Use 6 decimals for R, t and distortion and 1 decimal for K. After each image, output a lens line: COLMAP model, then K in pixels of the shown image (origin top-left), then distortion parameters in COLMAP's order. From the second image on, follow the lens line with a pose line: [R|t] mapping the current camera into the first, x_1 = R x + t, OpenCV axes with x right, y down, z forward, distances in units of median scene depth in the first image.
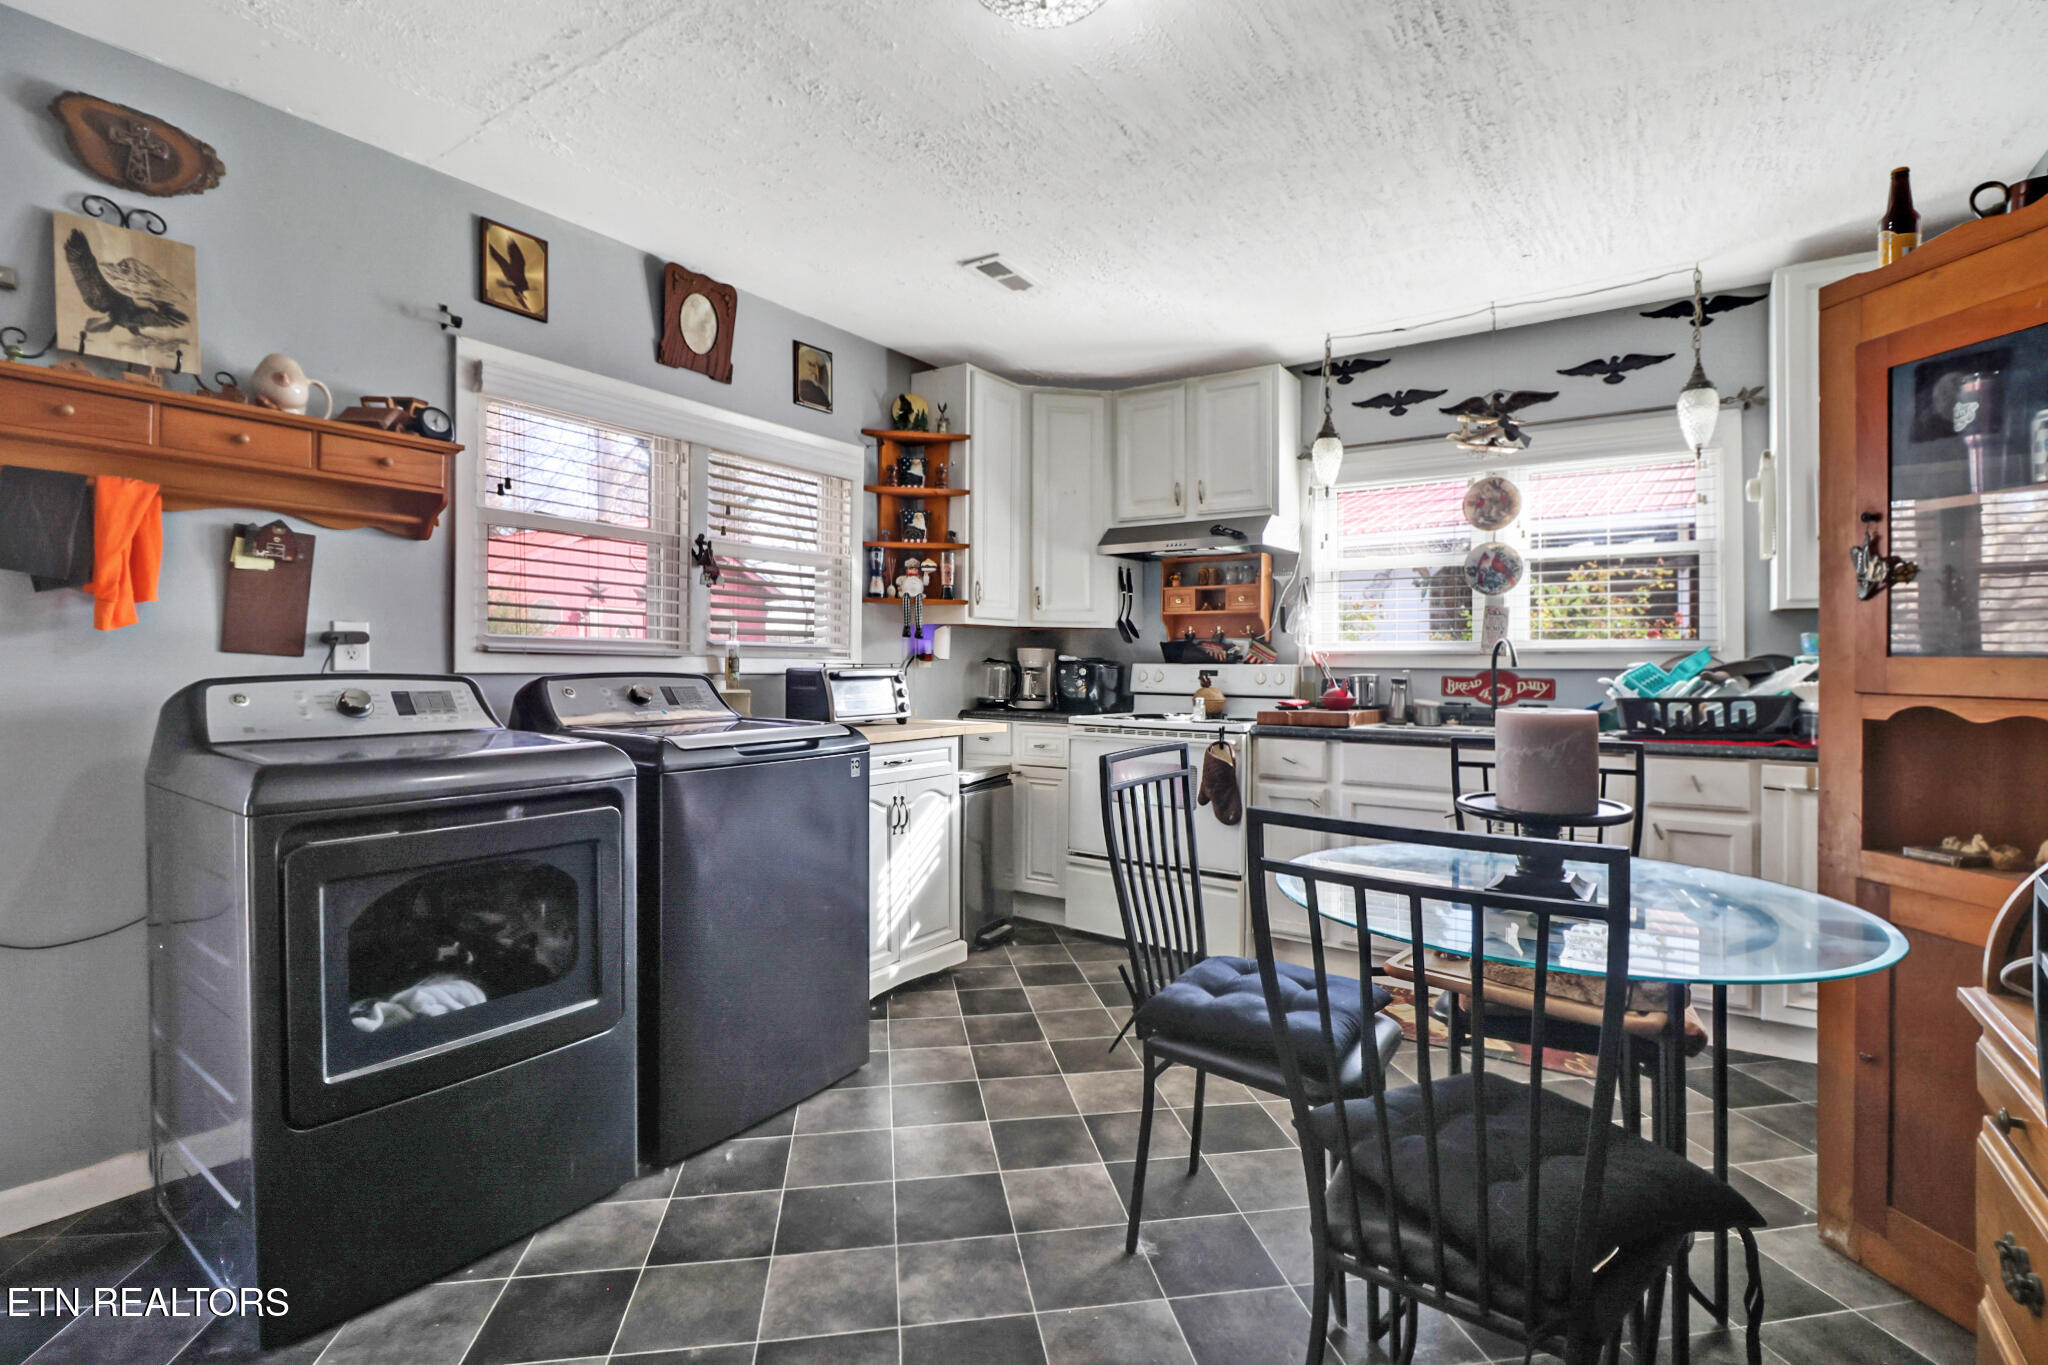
lens RADIAL K [[962.1, 0, 1024.9], [0, 962.1, 681.9], [0, 0, 1]] dist [-0.003952, -0.001979]
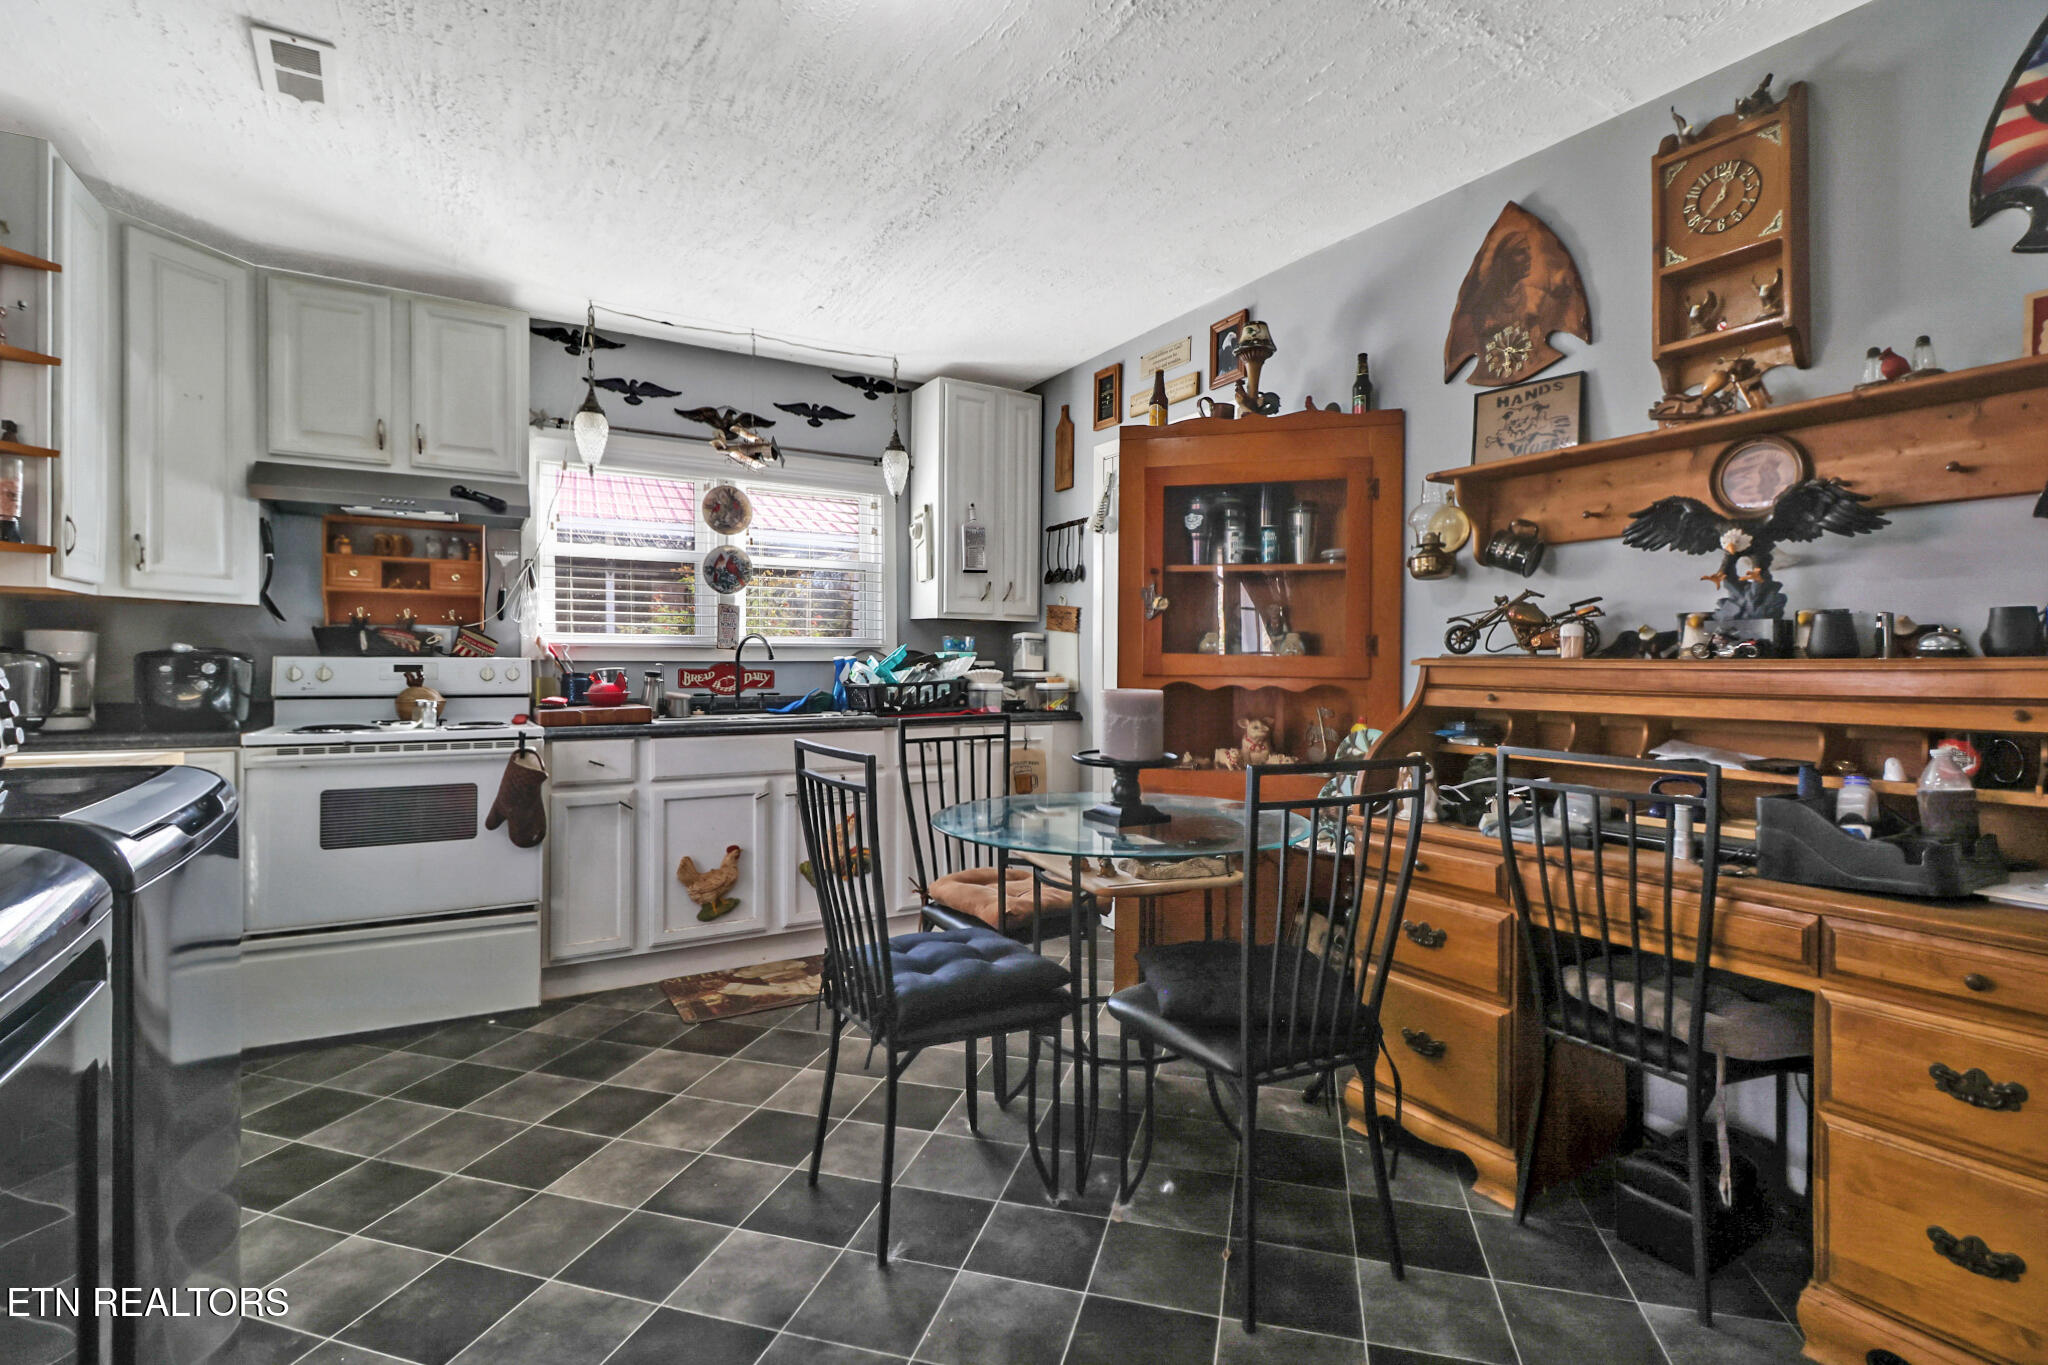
lens RADIAL K [[962.1, 0, 1027.6], [0, 962.1, 674.7], [0, 0, 1]] dist [-0.003952, -0.001979]
pose [[0.408214, -0.015218, 0.912759, -0.365202], [0.016266, 0.999824, 0.009395, -0.003394], [-0.912741, 0.011012, 0.408390, 0.242676]]
